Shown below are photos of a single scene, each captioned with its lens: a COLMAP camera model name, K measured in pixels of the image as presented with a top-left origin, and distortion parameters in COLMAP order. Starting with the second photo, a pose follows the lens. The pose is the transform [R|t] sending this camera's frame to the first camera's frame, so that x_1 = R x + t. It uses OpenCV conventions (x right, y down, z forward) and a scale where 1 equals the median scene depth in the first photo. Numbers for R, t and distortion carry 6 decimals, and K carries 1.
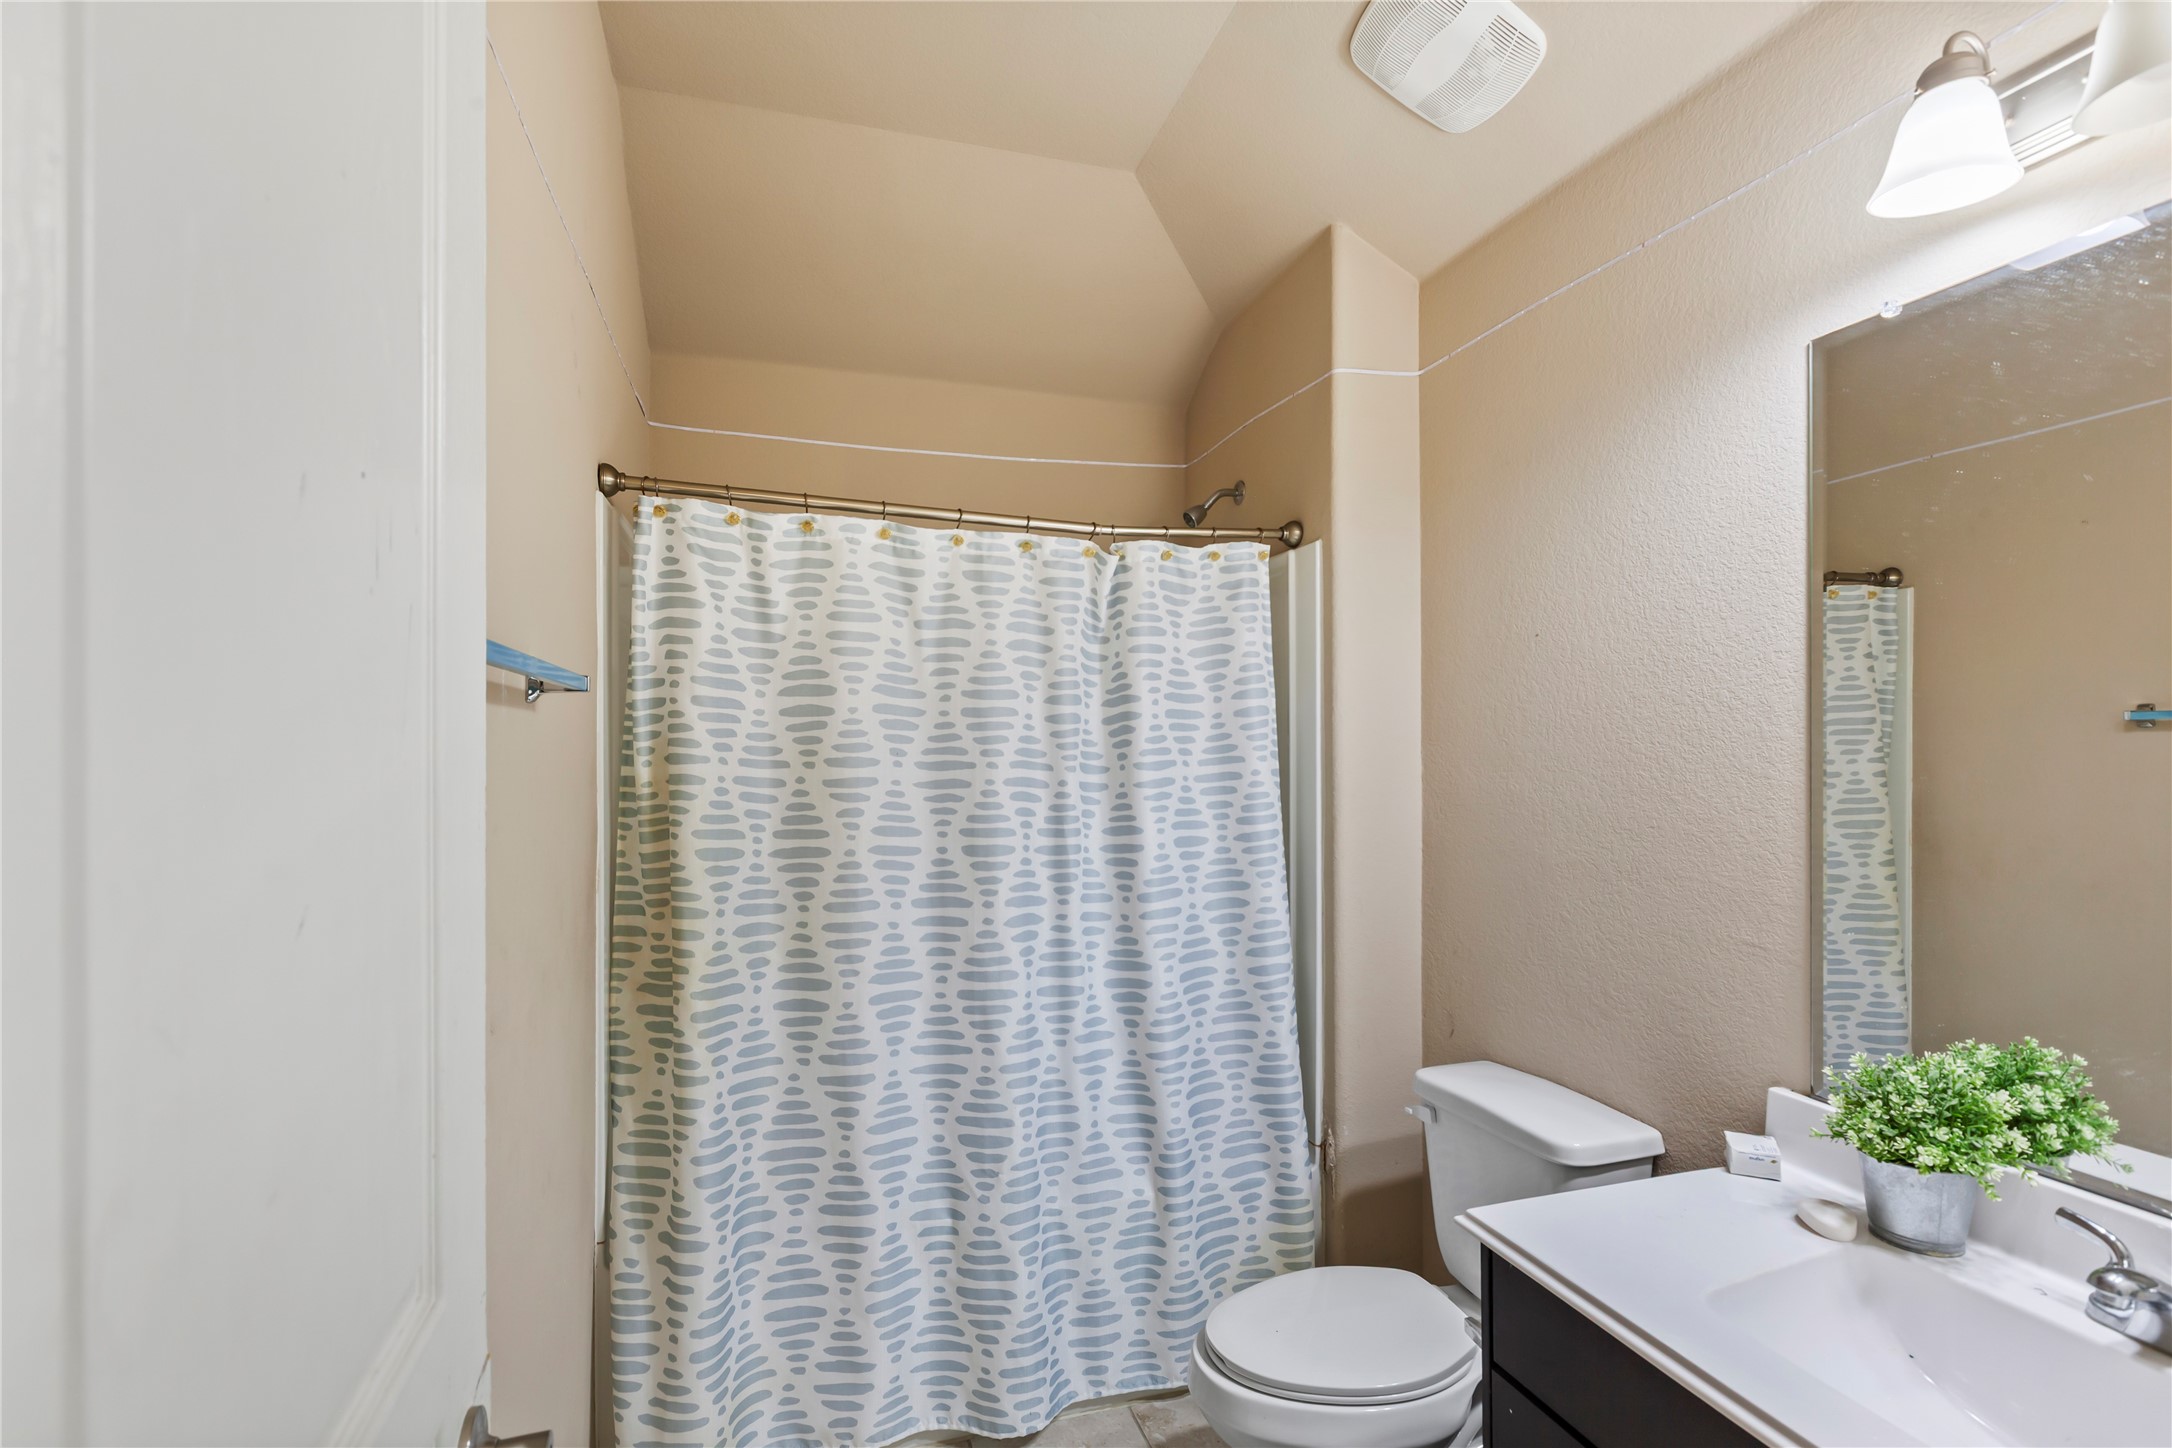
lens RADIAL K [[1008.9, 0, 1079.0], [0, 1008.9, 746.2], [0, 0, 1]] dist [-0.000082, 0.000148]
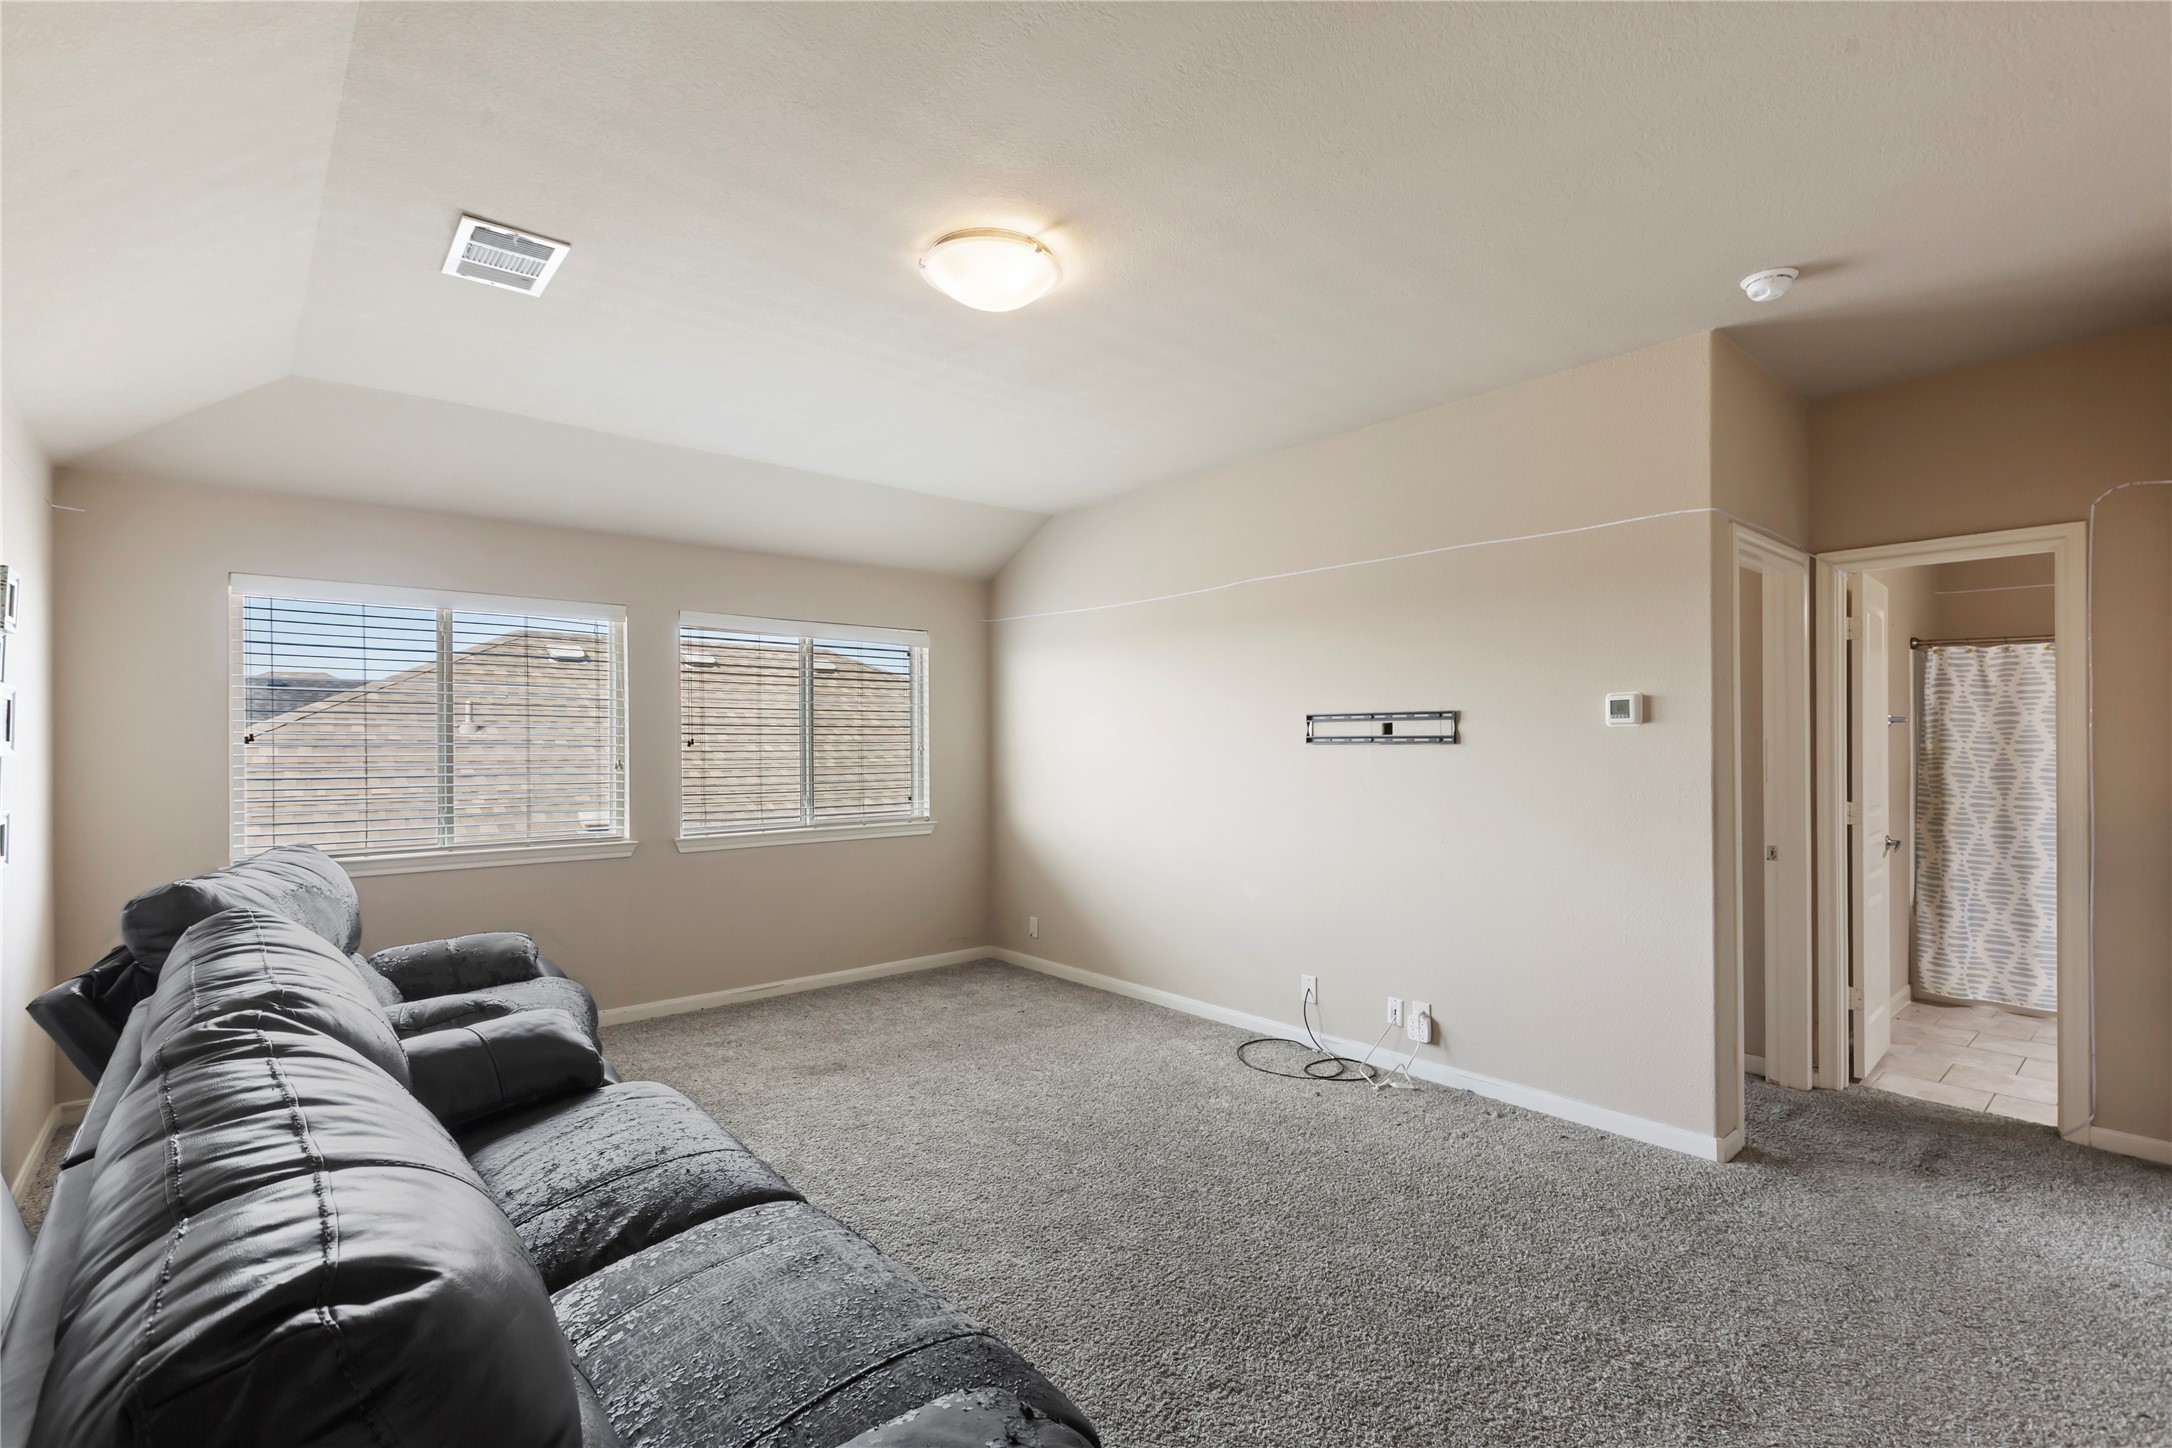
lens RADIAL K [[1008.9, 0, 1079.0], [0, 1008.9, 746.2], [0, 0, 1]] dist [-0.000082, 0.000148]
pose [[0.416706, 0.000804, -0.909041, 1.113350], [0.007675, 0.999961, 0.004402, -0.003442], [0.909009, -0.008811, 0.416683, -2.279463]]
